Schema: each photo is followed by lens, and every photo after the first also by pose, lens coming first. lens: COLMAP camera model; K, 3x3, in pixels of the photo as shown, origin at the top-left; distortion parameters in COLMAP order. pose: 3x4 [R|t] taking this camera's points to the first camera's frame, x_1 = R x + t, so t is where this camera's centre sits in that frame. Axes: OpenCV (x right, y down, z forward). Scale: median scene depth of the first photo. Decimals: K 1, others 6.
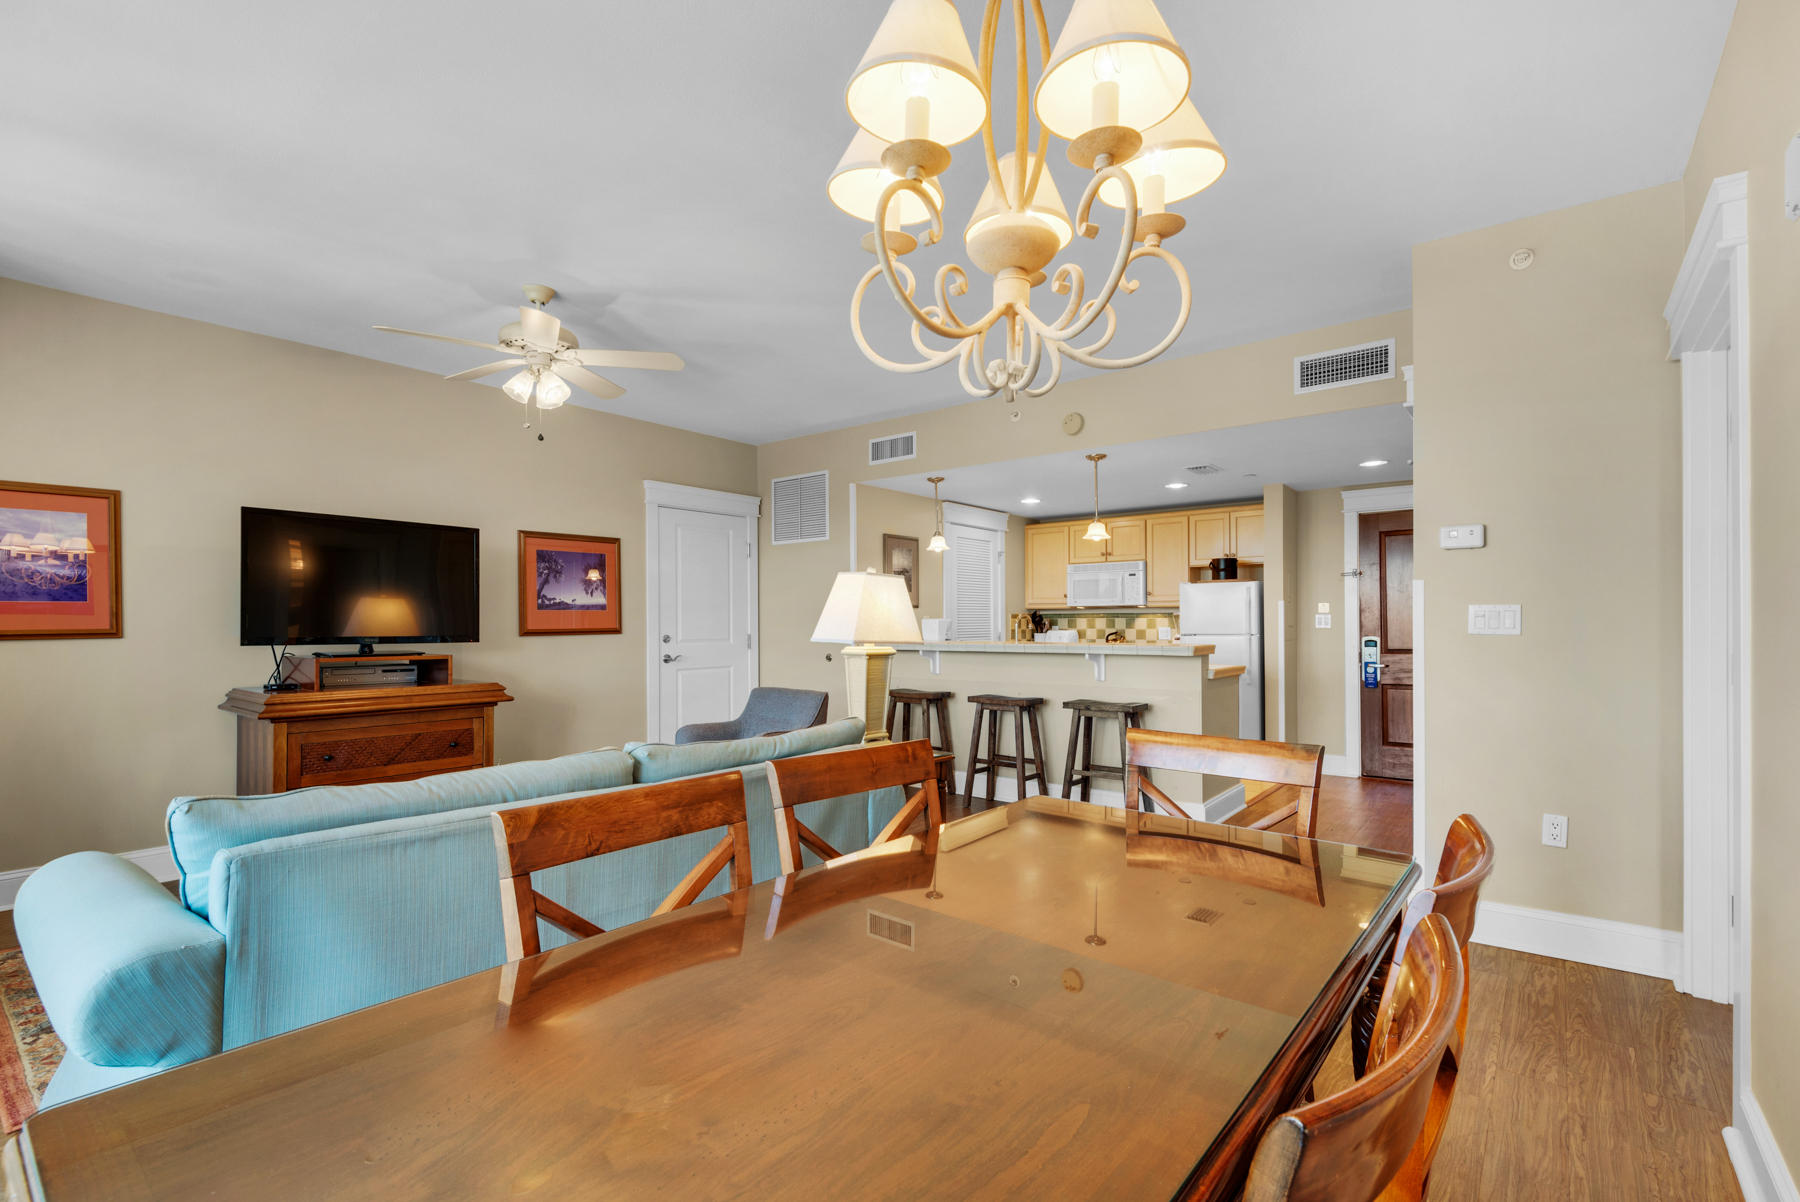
lens RADIAL K [[809.6, 0, 912.8], [0, 809.6, 611.2], [0, 0, 1]] dist [0.015402, -0.011519]
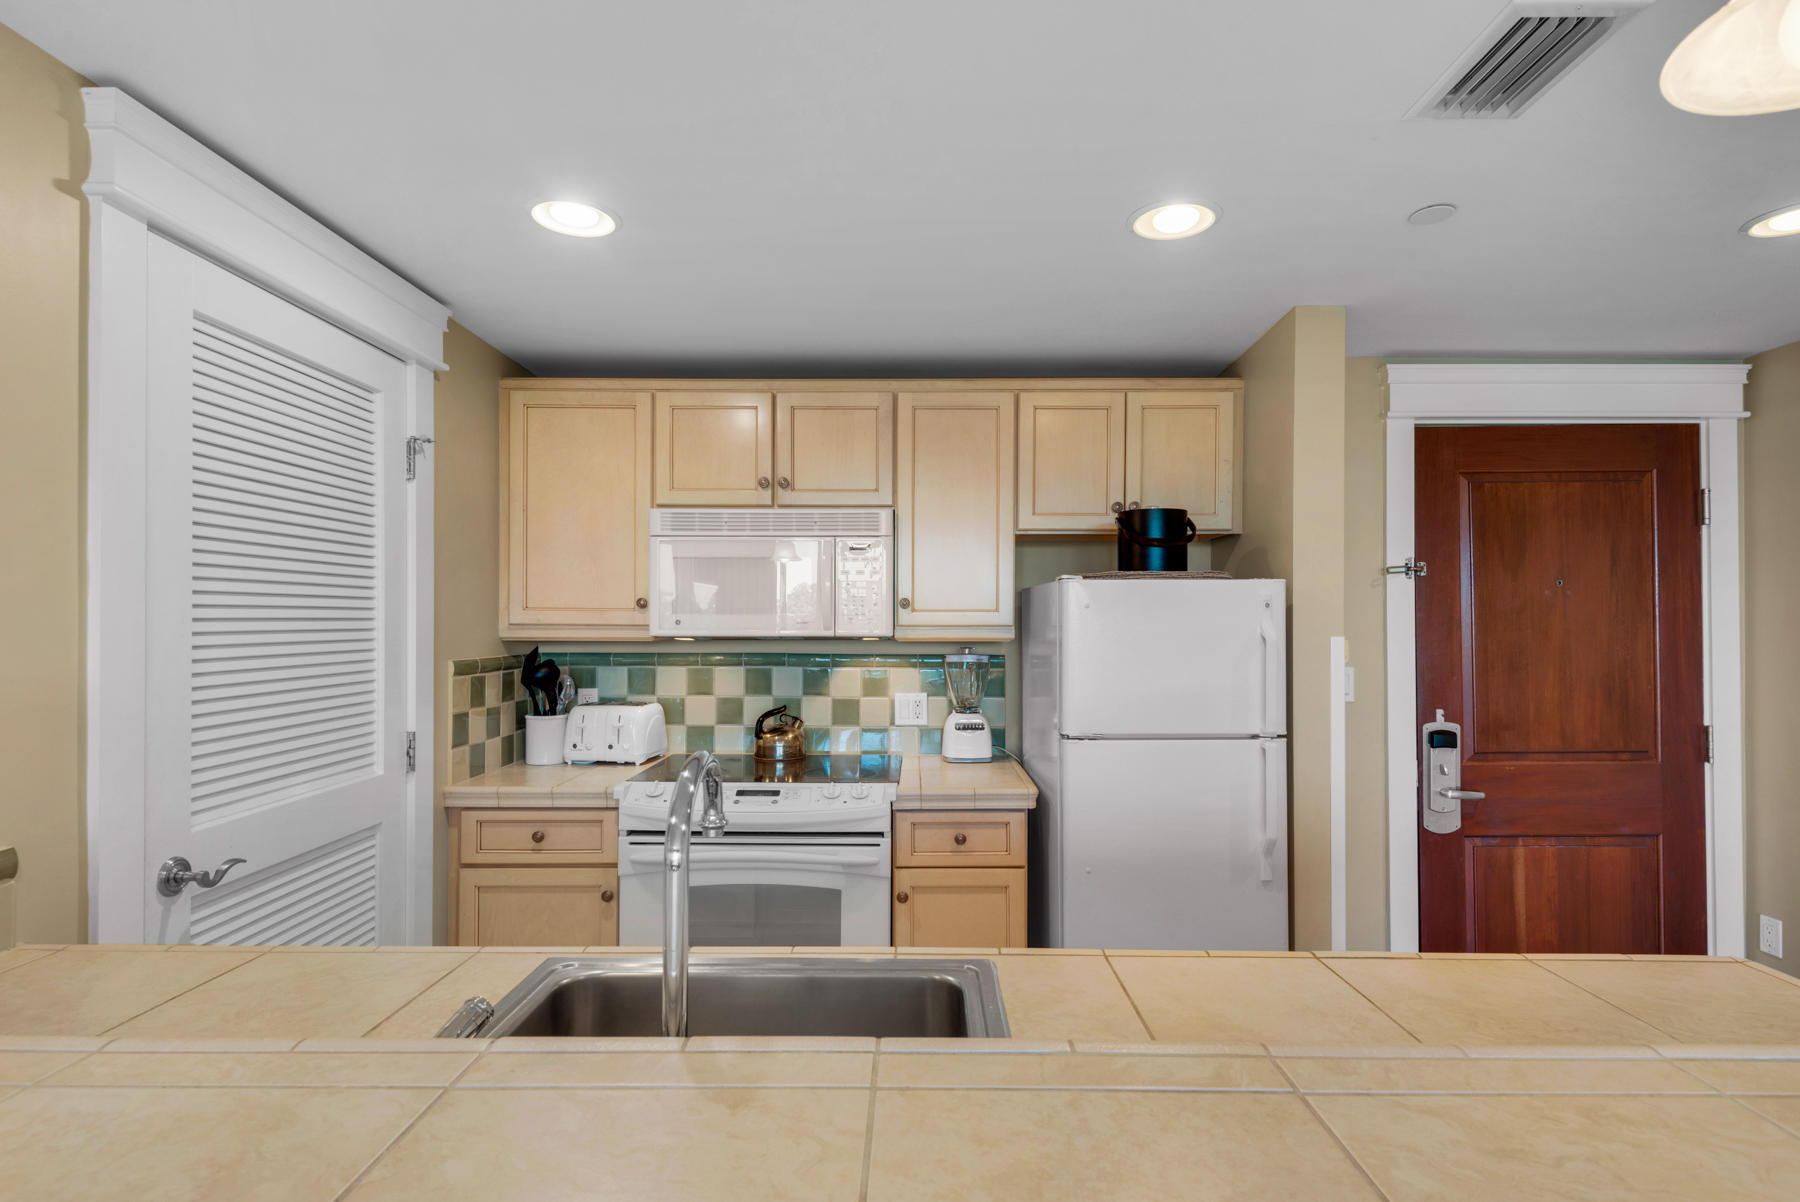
lens RADIAL K [[893.9, 0, 909.3], [0, 893.9, 615.5], [0, 0, 1]] dist [0.017440, -0.003255]
pose [[0.796620, 0.011745, 0.604366, 0.069791], [-0.014919, 0.999889, 0.000235, -0.019337], [-0.604296, -0.009203, 0.796706, 0.798307]]
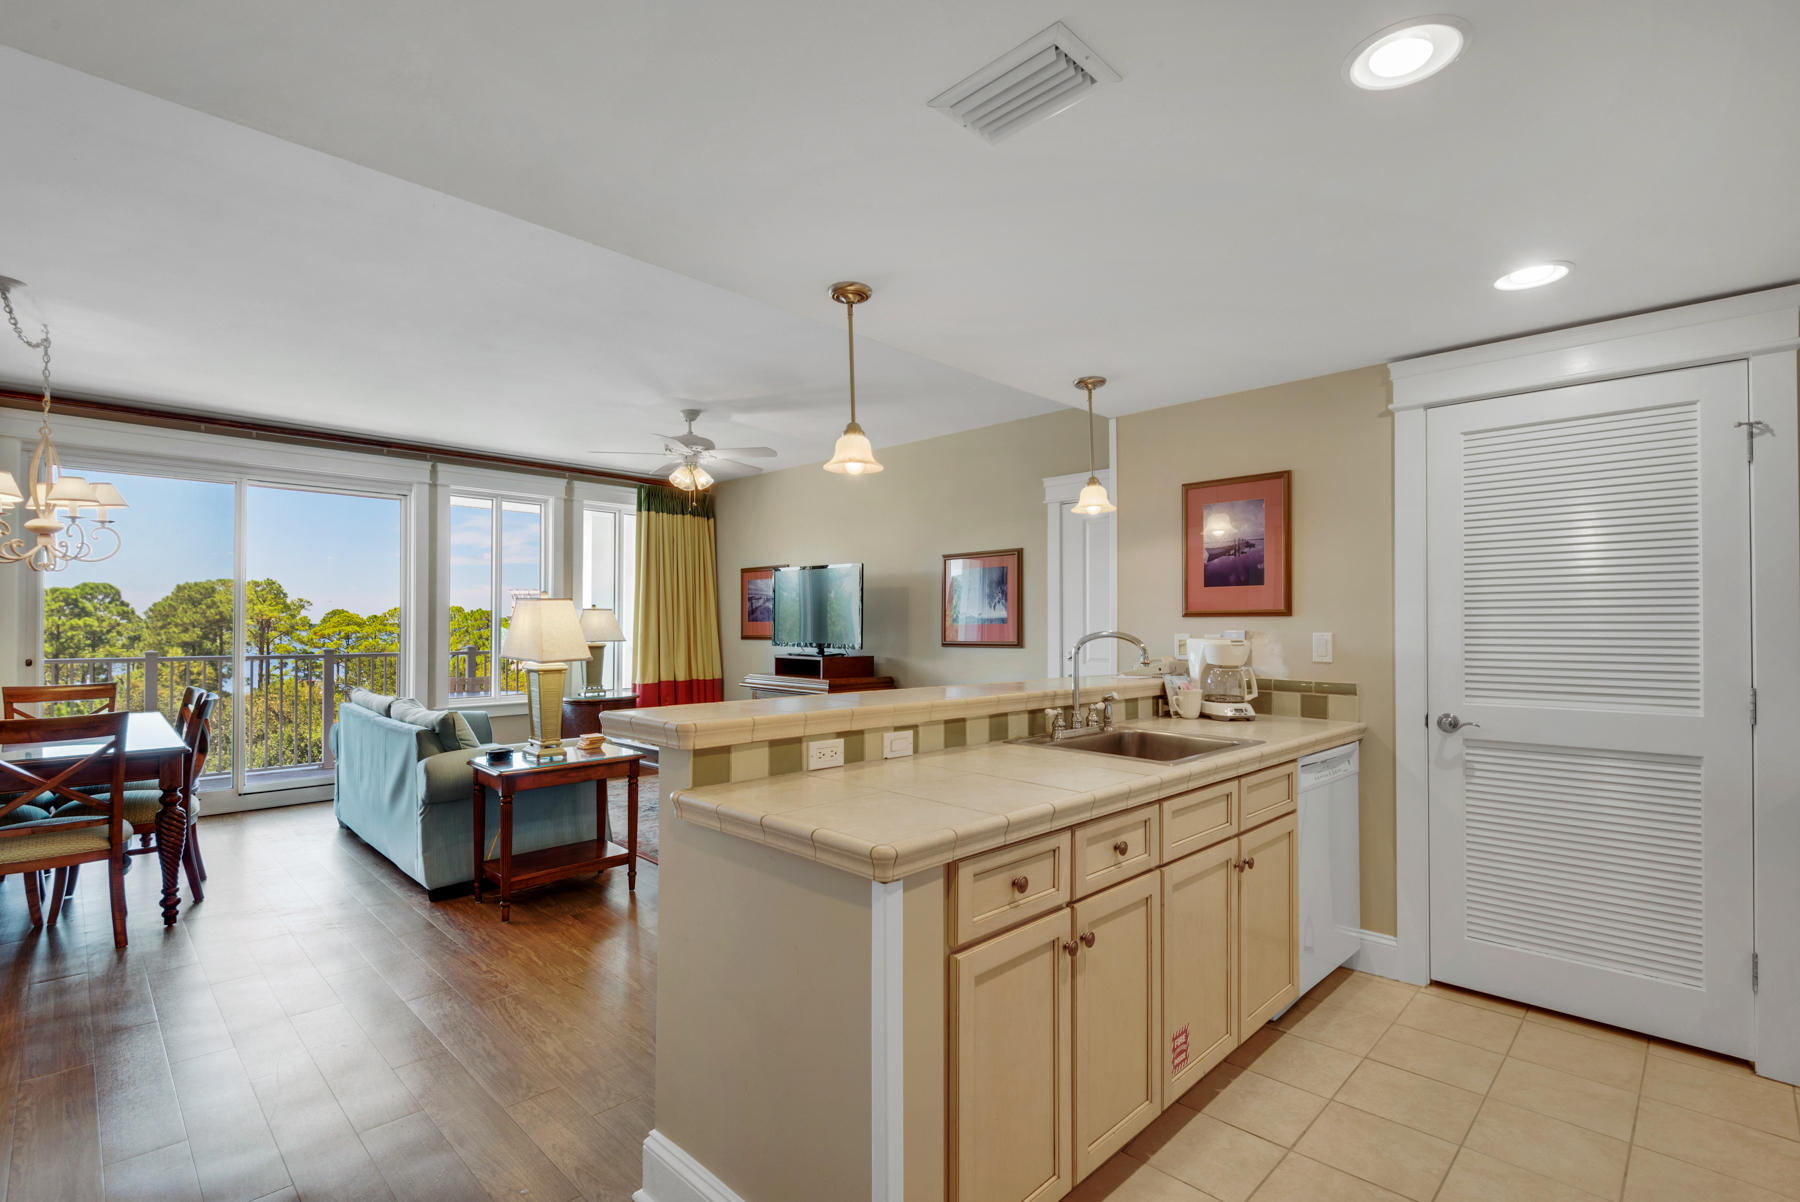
lens RADIAL K [[809.6, 0, 875.3], [0, 809.6, 611.9], [0, 0, 1]] dist [0.015402, -0.011519]
pose [[-0.124144, -0.012399, -0.992187, 0.547717], [0.012681, 0.999820, -0.014082, -0.003015], [0.992183, -0.014330, -0.123964, 0.864930]]
